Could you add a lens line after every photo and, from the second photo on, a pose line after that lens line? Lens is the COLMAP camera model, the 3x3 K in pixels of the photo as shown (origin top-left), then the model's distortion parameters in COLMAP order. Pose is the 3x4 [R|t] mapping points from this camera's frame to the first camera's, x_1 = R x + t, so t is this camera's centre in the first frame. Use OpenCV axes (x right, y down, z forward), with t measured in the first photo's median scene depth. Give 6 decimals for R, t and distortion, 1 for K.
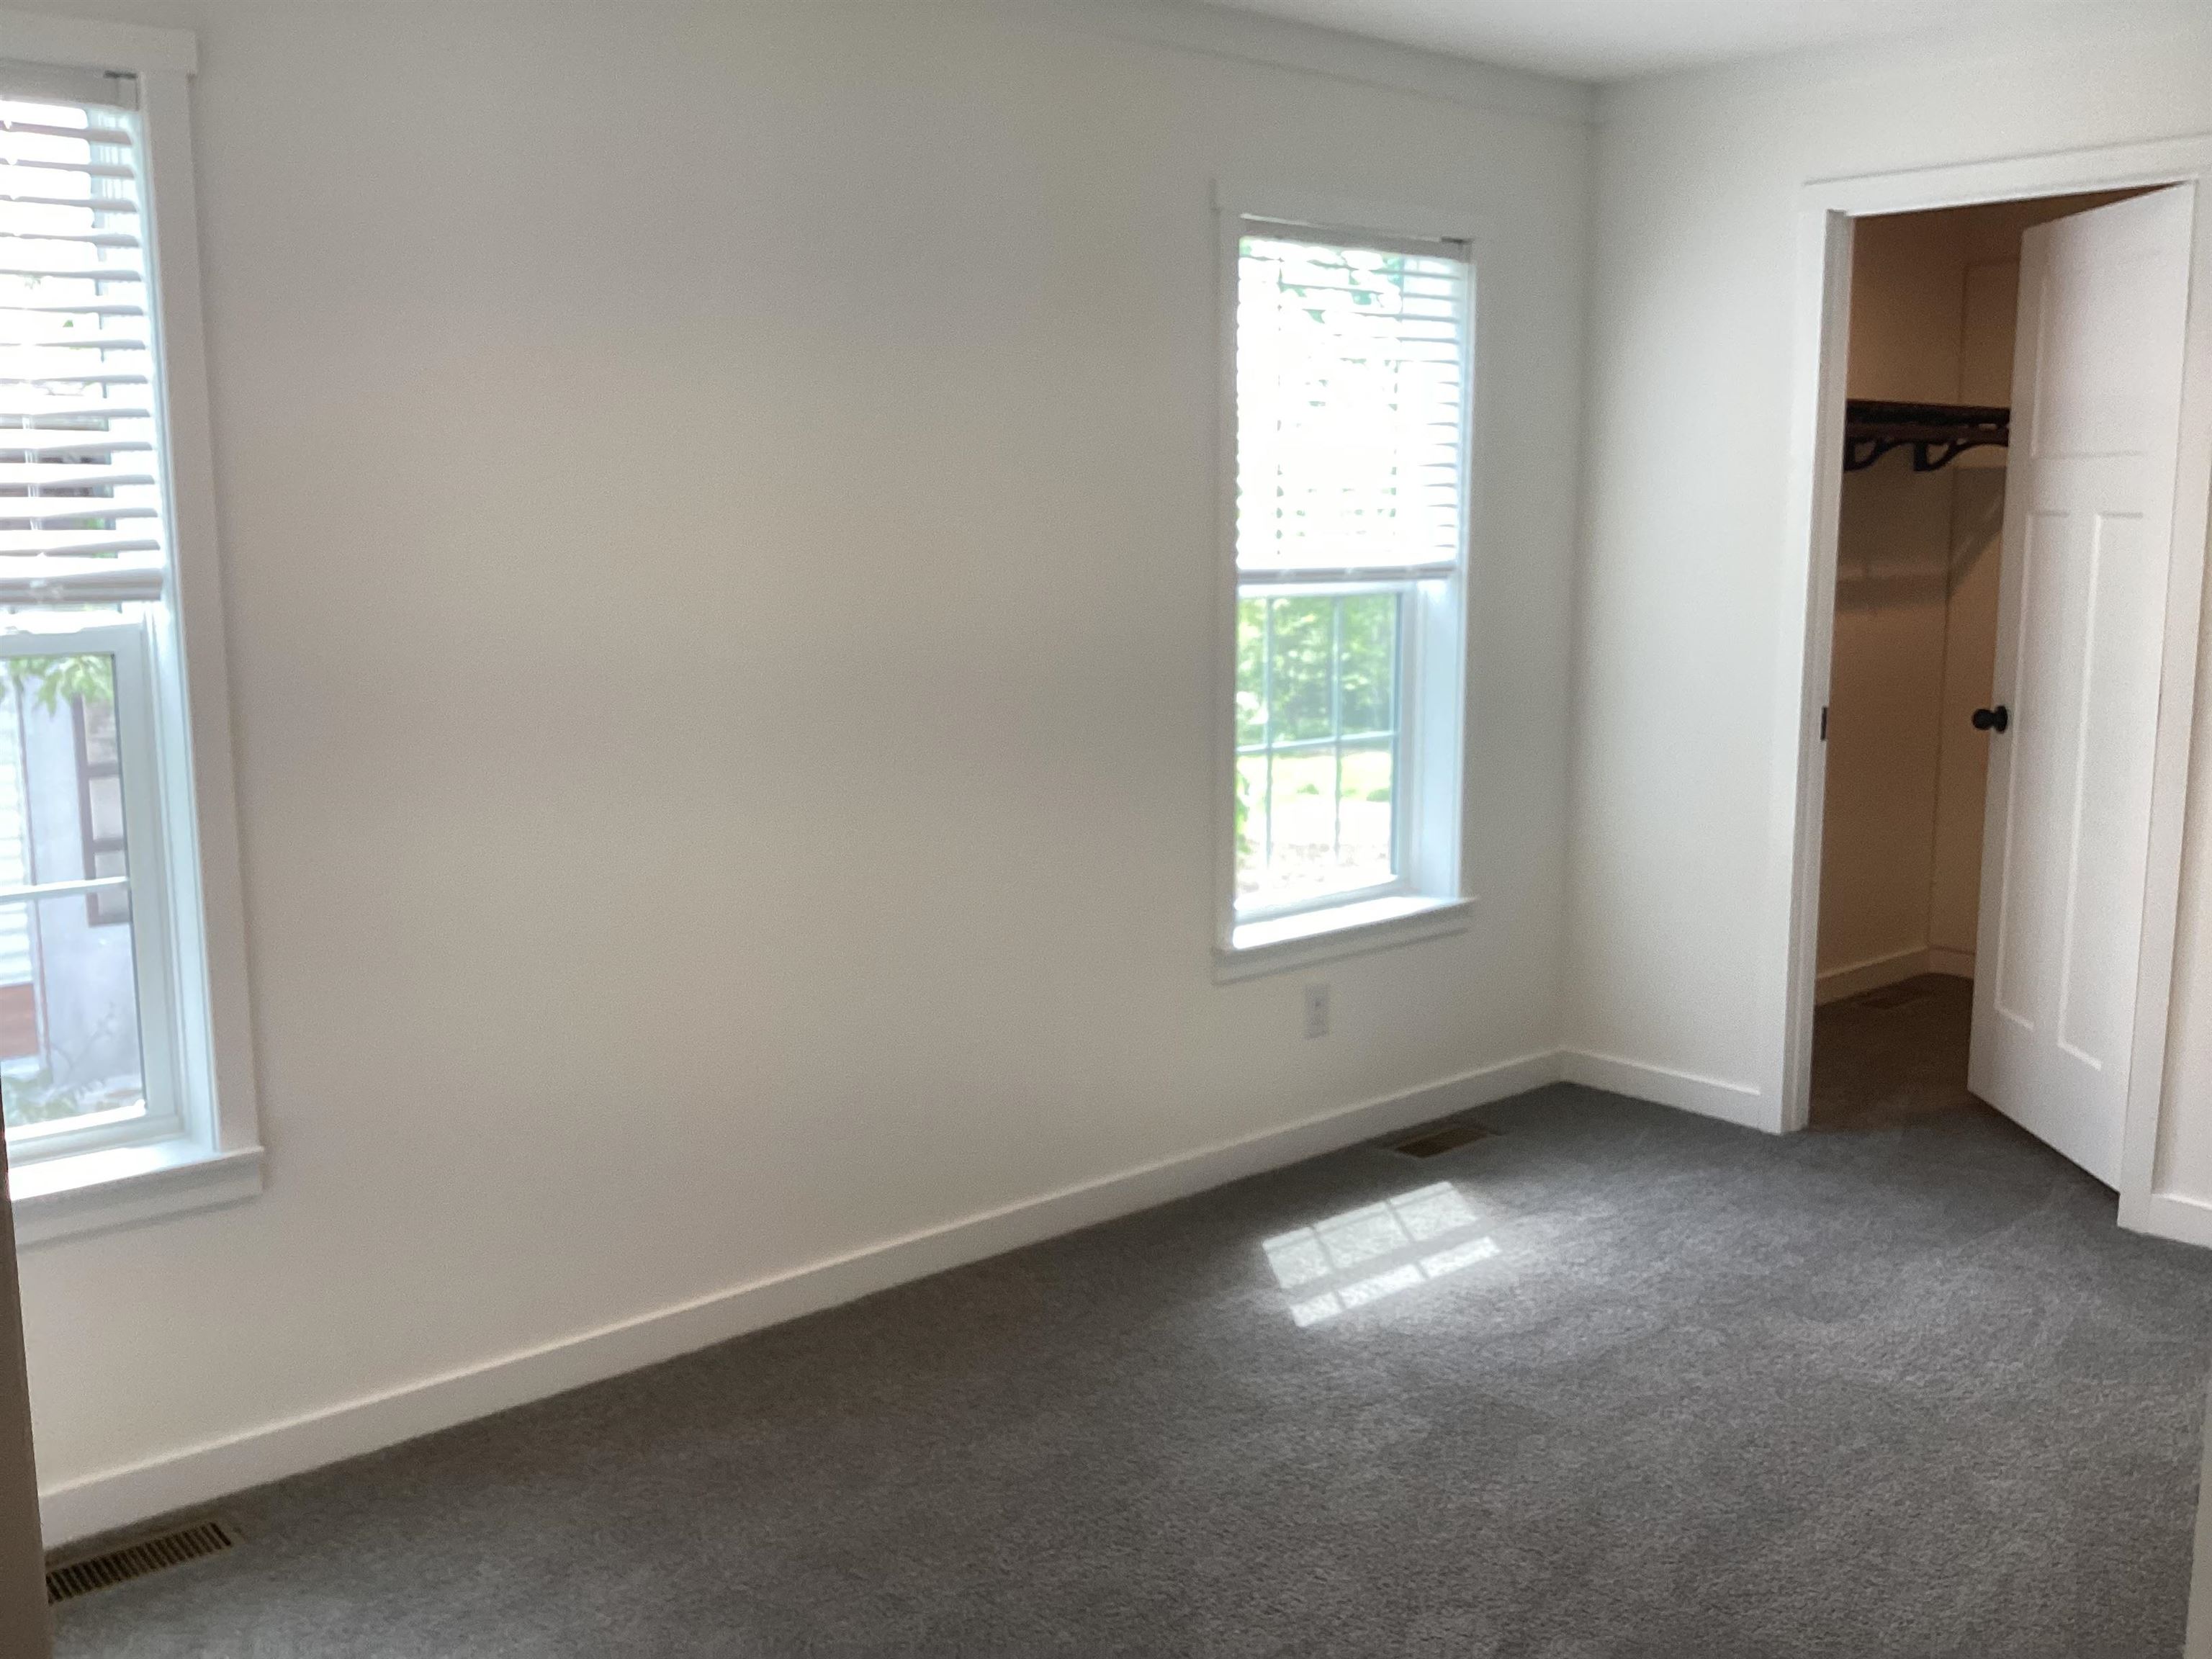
lens RADIAL K [[2004.2, 0, 1103.7], [0, 2004.2, 830.1], [0, 0, 1]] dist [0.041468, 0.000000]
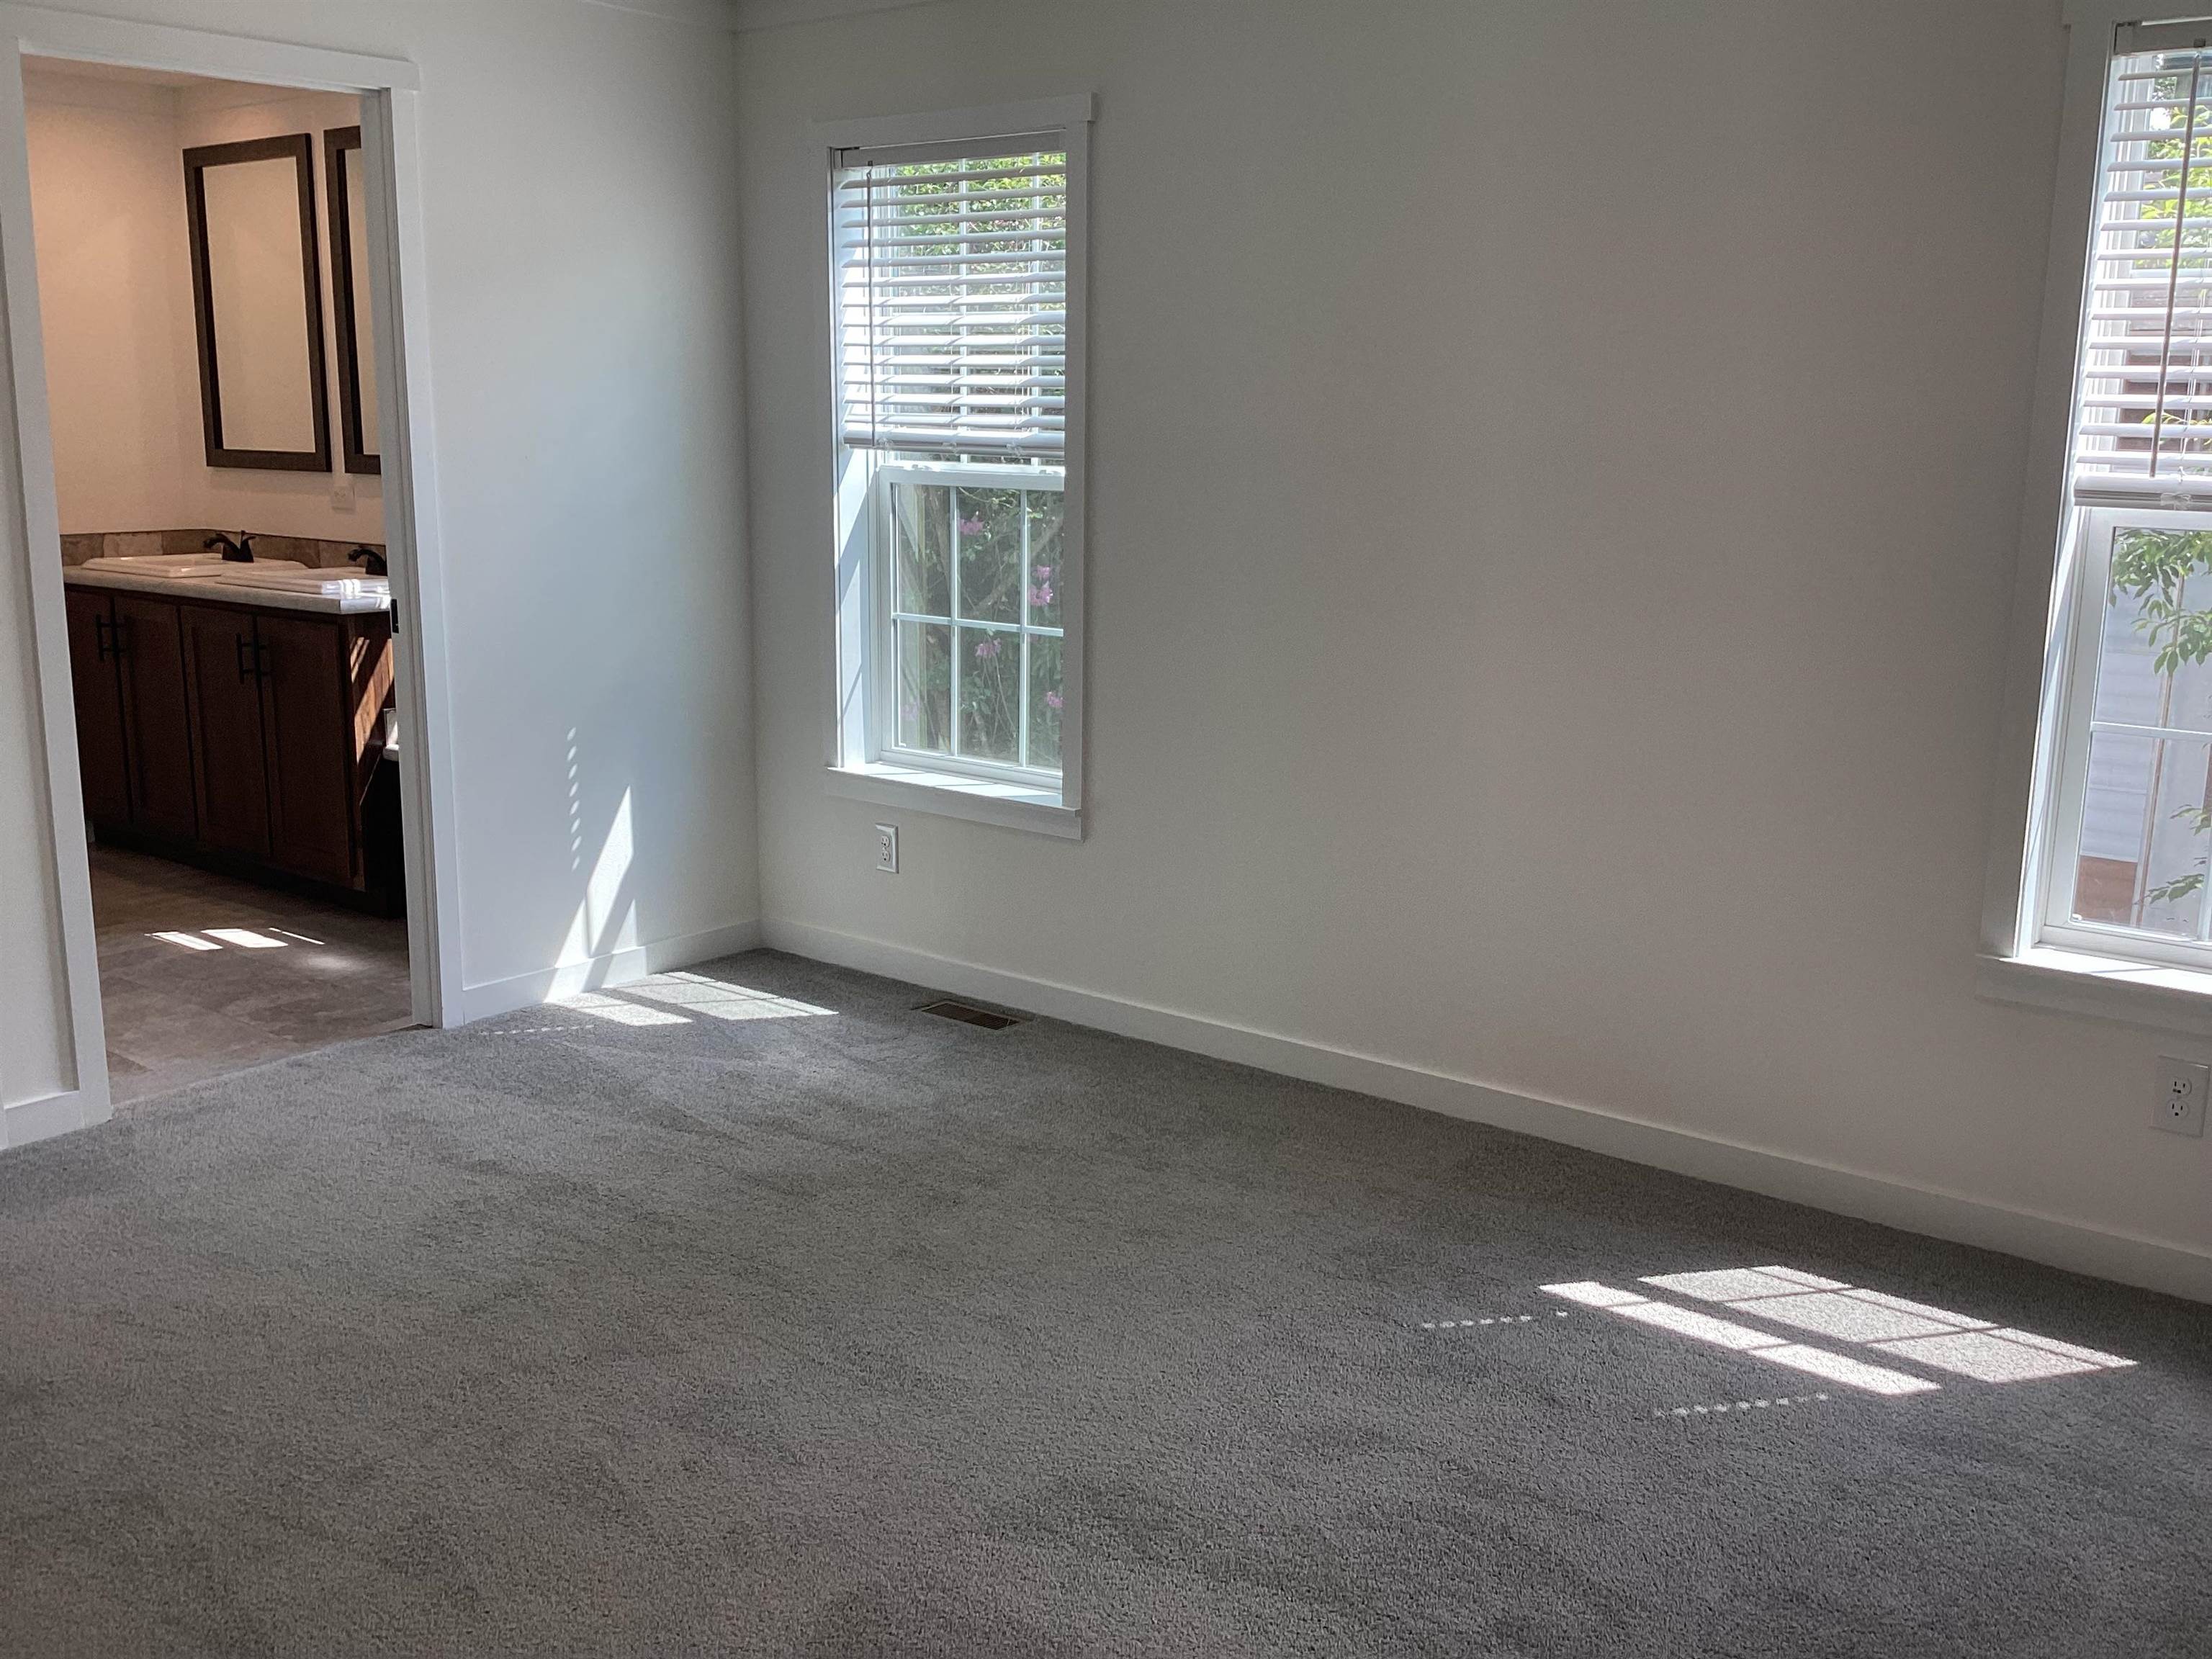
lens RADIAL K [[2004.2, 0, 1108.4], [0, 2004.2, 830.0], [0, 0, 1]] dist [0.041468, 0.000000]
pose [[0.212725, 0.232408, -0.949070, 0.789838], [-0.153570, 0.967182, 0.202422, -0.109157], [0.964968, 0.102688, 0.241435, 0.475552]]
